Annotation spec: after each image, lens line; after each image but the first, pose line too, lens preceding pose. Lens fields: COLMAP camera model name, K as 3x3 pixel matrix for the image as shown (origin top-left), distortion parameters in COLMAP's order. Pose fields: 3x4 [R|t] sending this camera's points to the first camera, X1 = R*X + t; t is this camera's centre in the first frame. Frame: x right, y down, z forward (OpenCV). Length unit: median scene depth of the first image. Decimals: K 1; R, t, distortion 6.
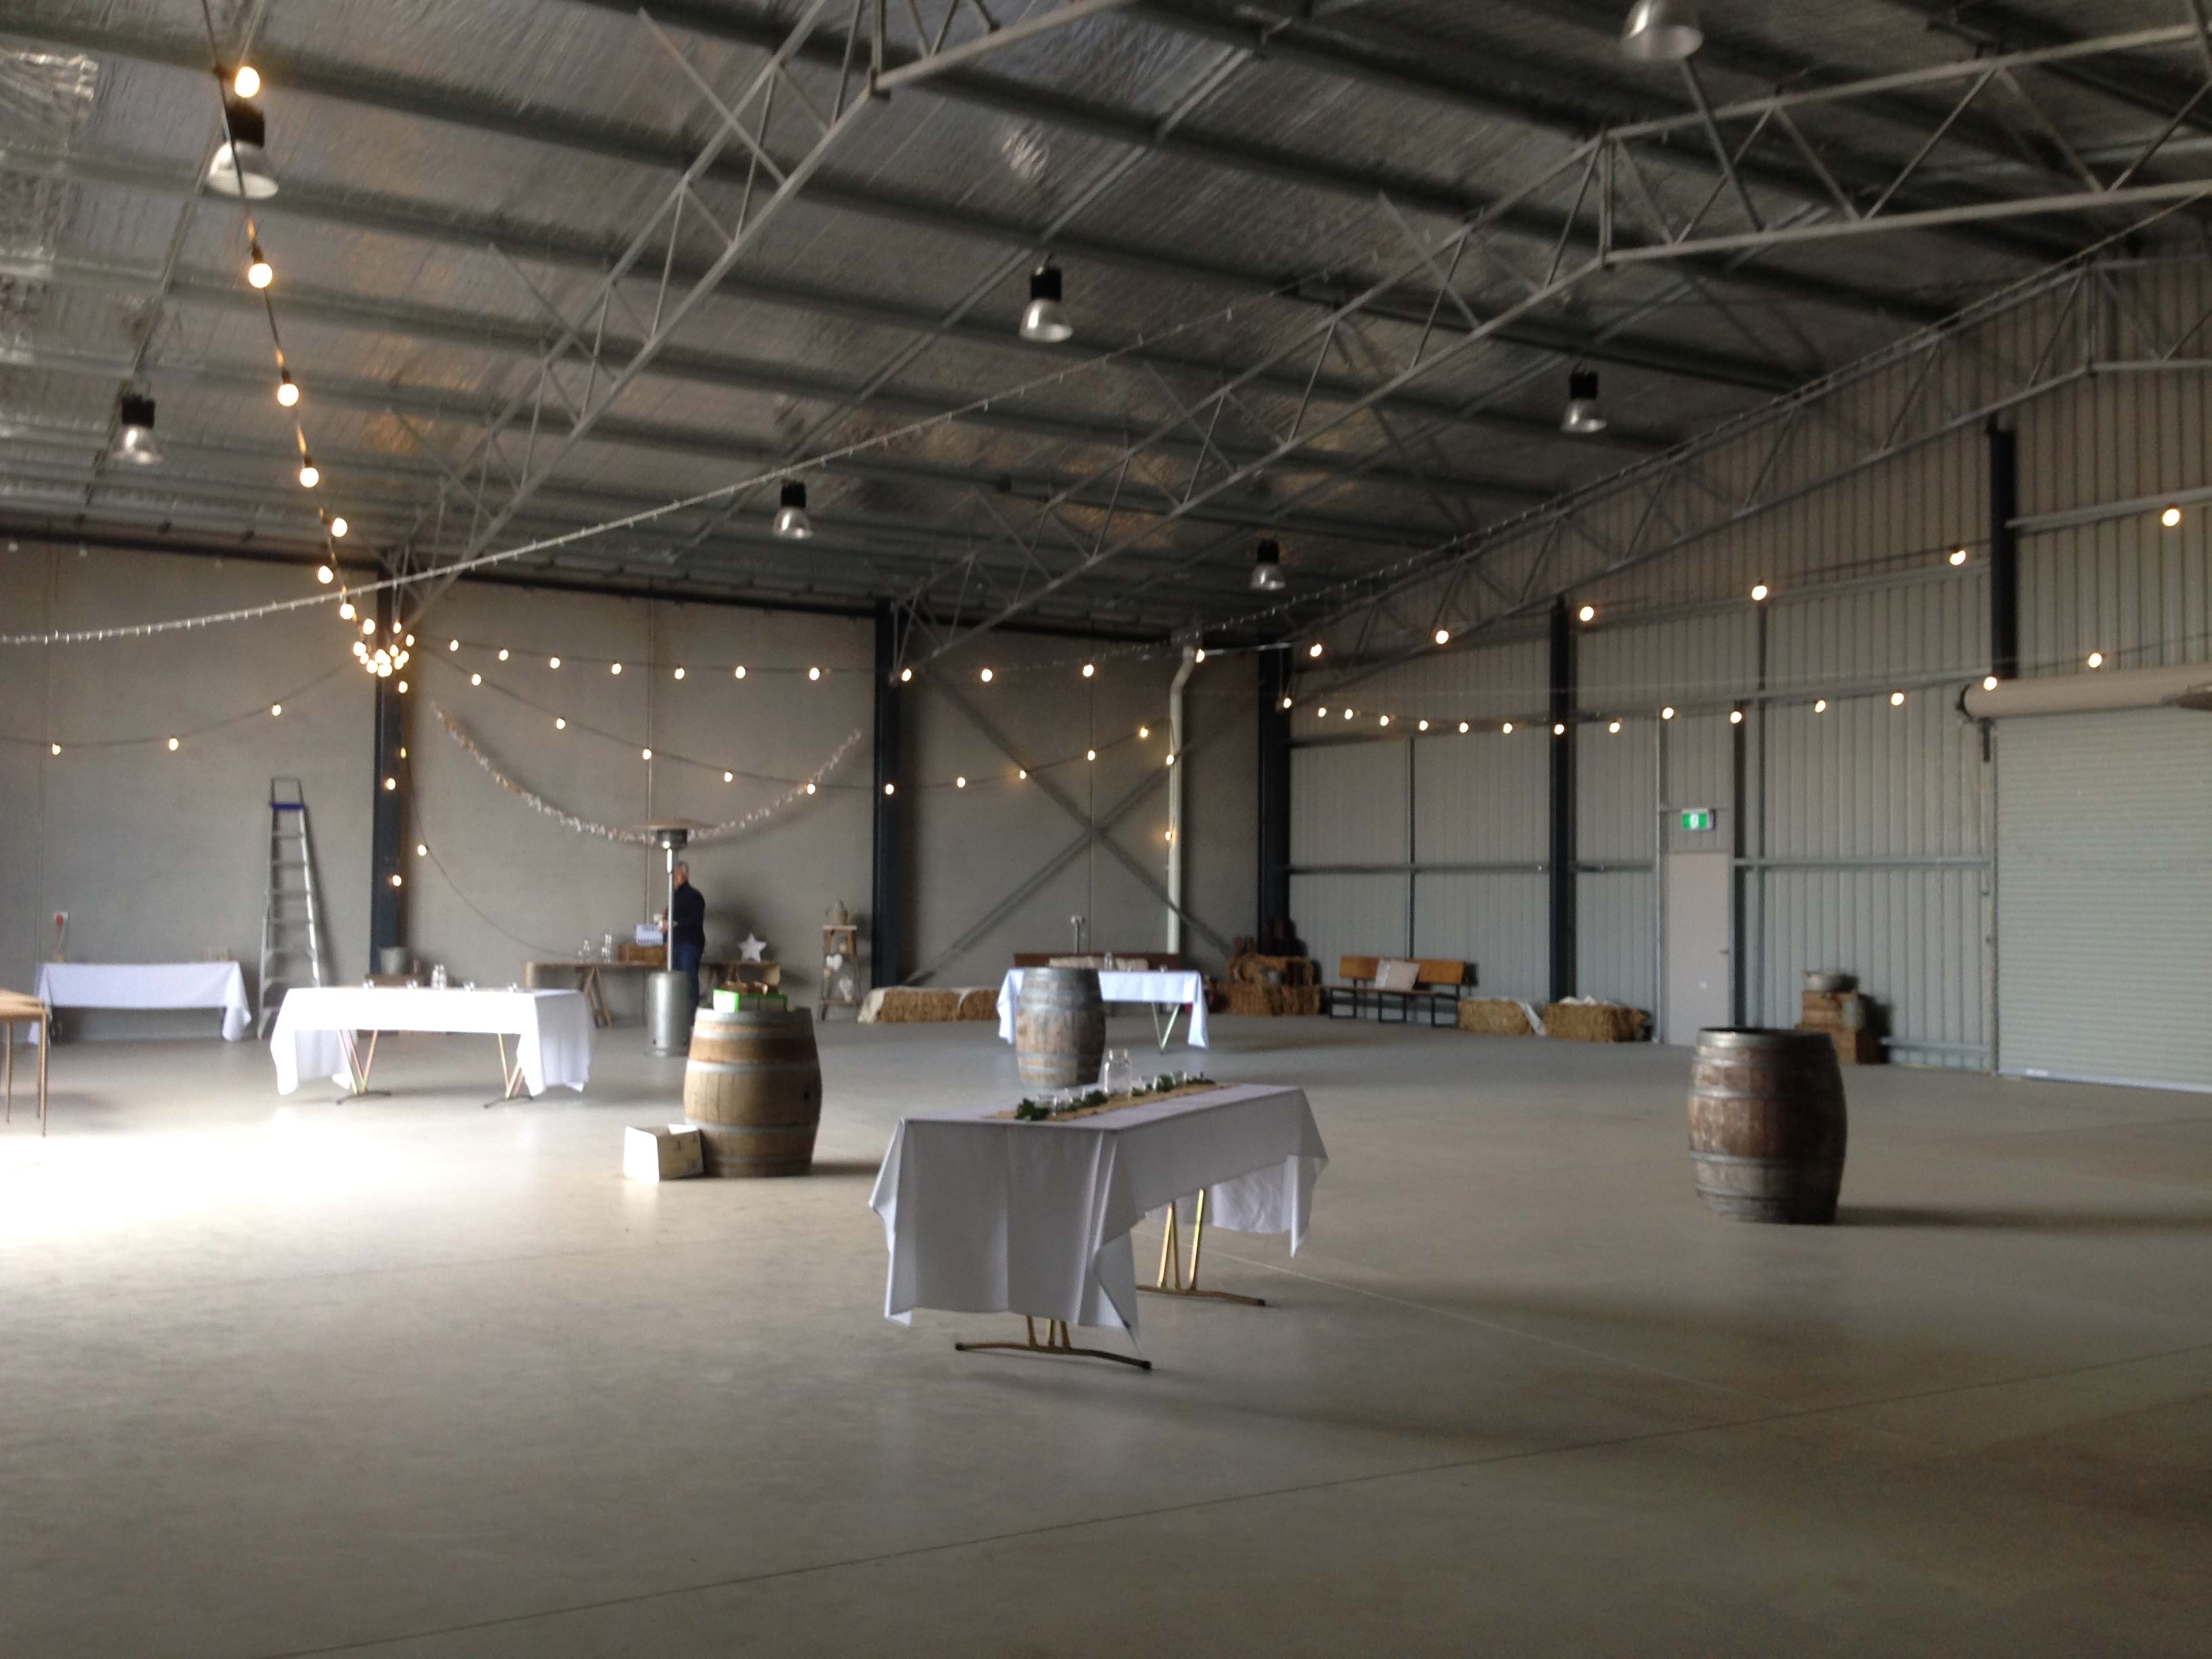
lens RADIAL K [[2077.7, 0, 1107.8], [0, 2077.7, 827.8], [0, 0, 1]] dist [0.036765, 0.000000]
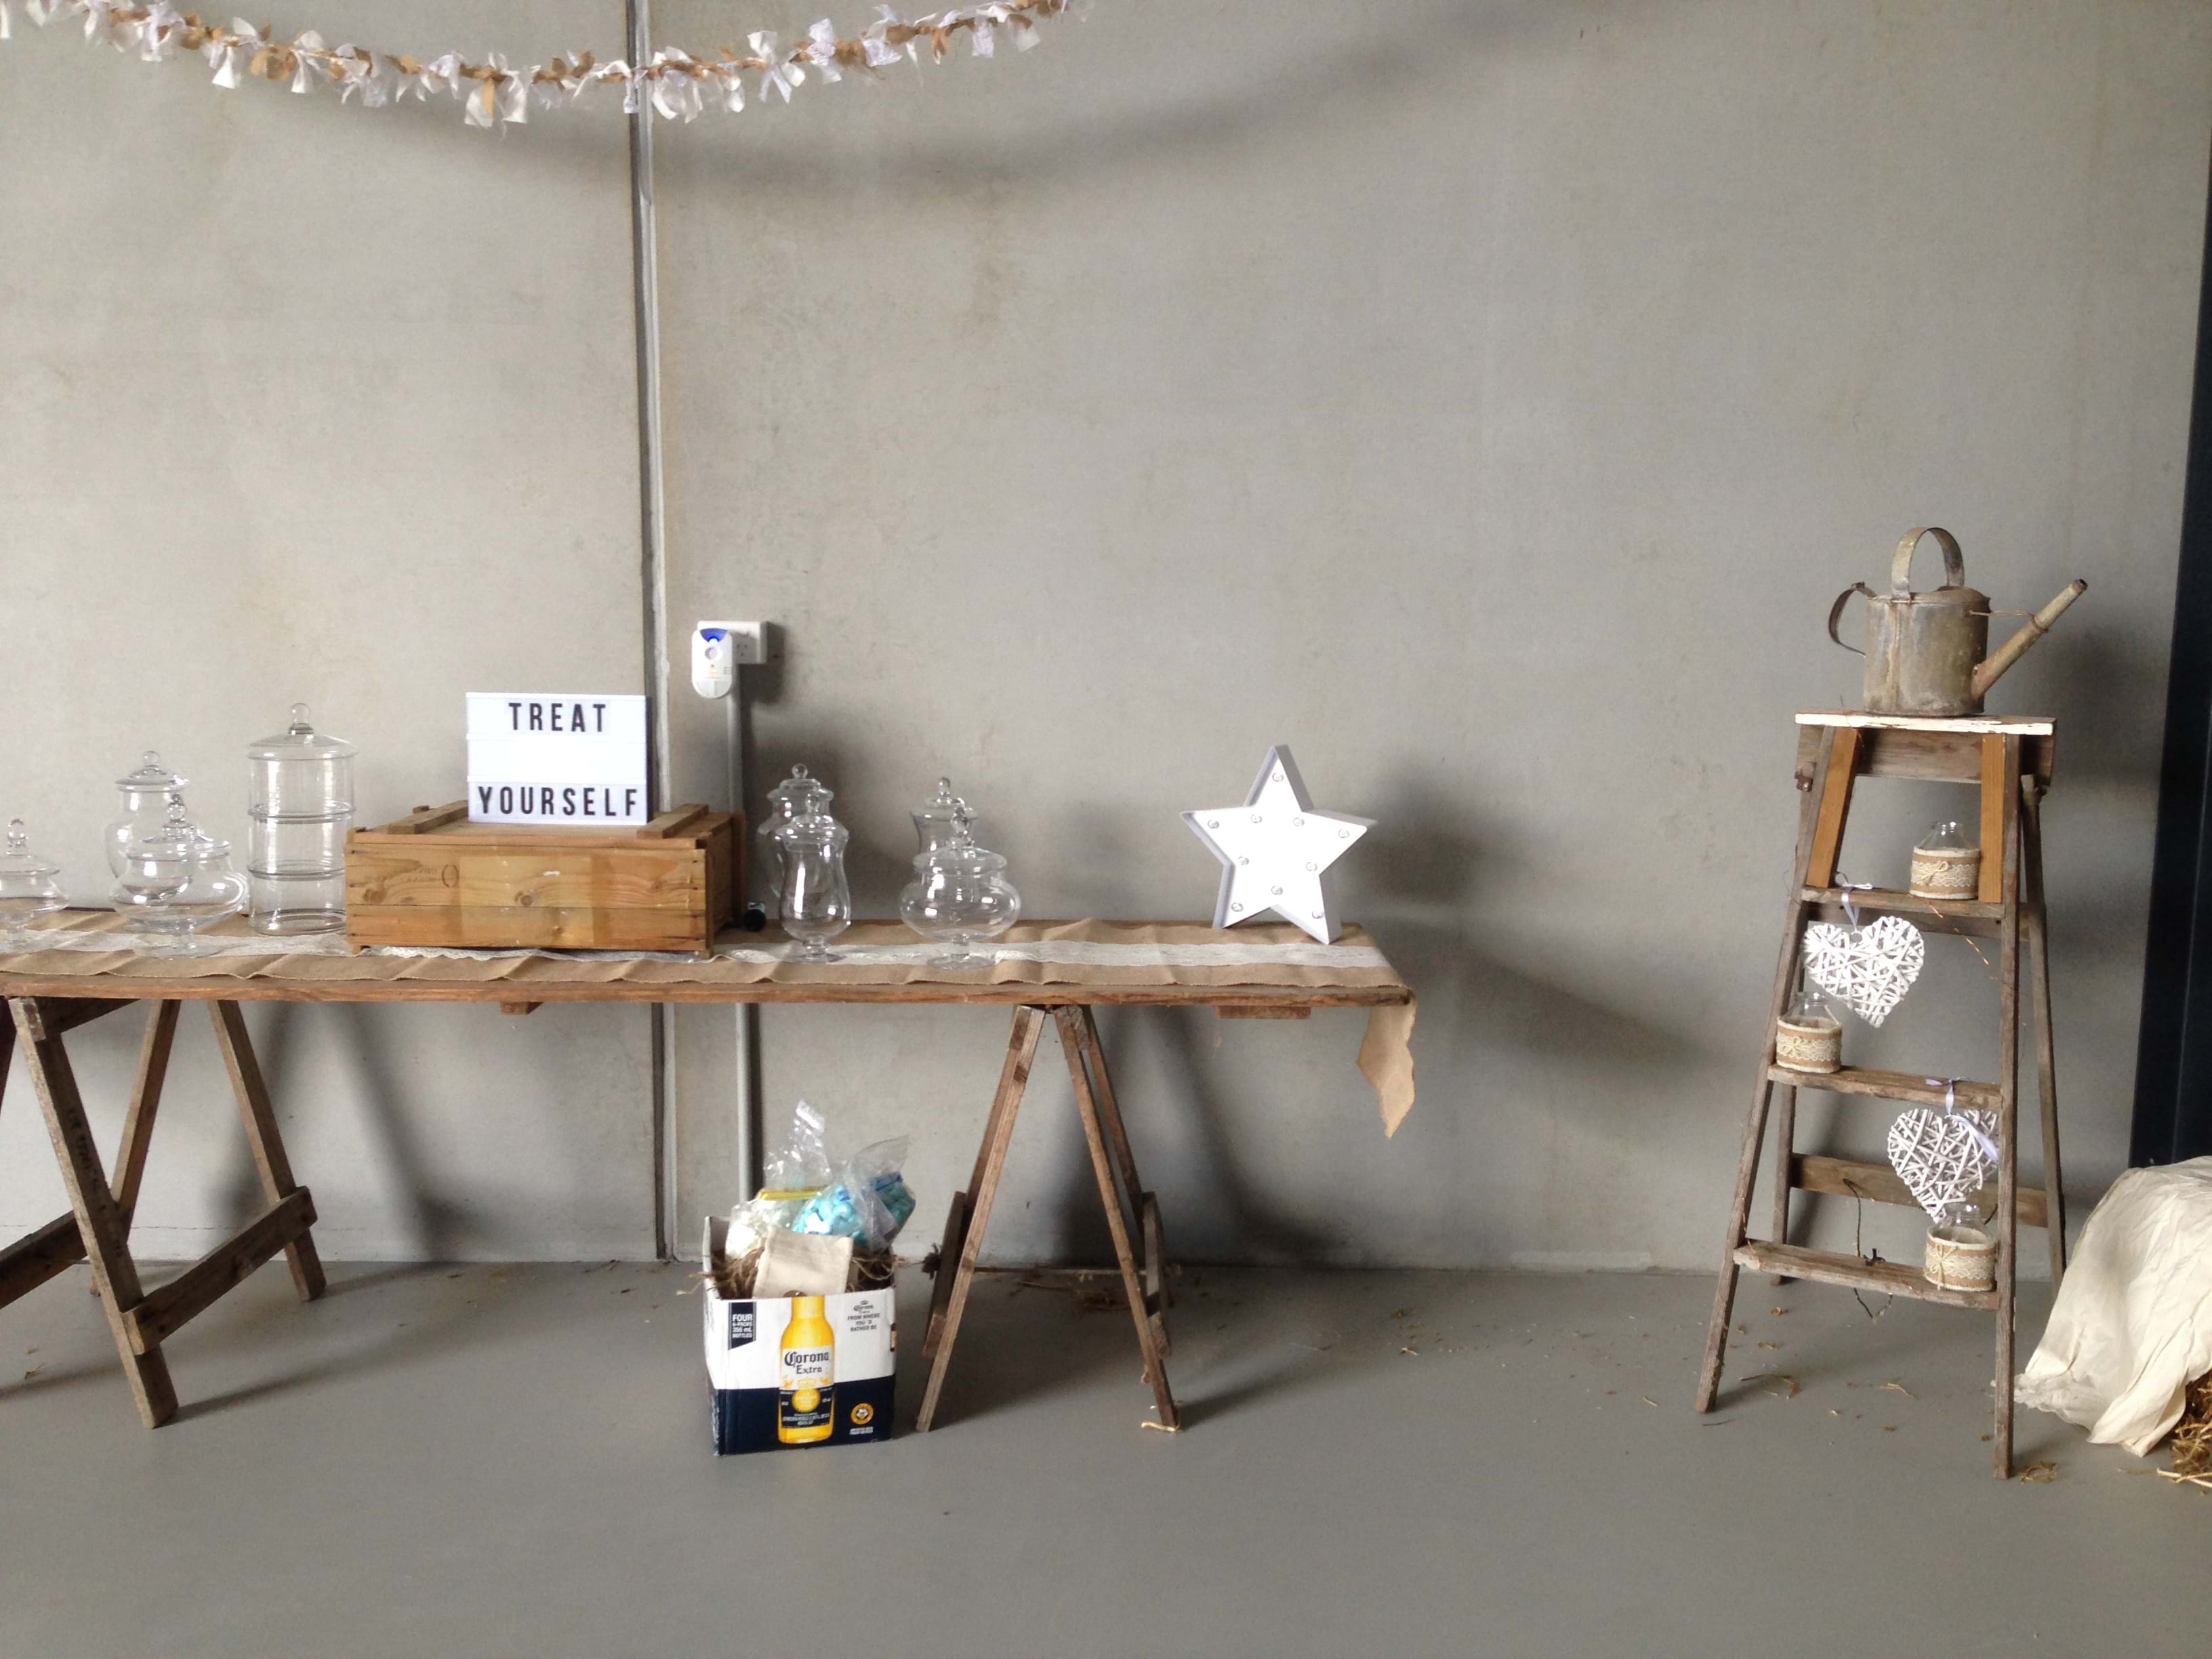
lens RADIAL K [[2077.7, 0, 1105.7], [0, 2077.7, 828.2], [0, 0, 1]] dist [0.036765, 0.000000]
pose [[0.861058, 0.079092, -0.502318, -0.104538], [0.016771, 0.982876, 0.183506, 0.028065], [0.508230, -0.166434, 0.844986, 0.847358]]
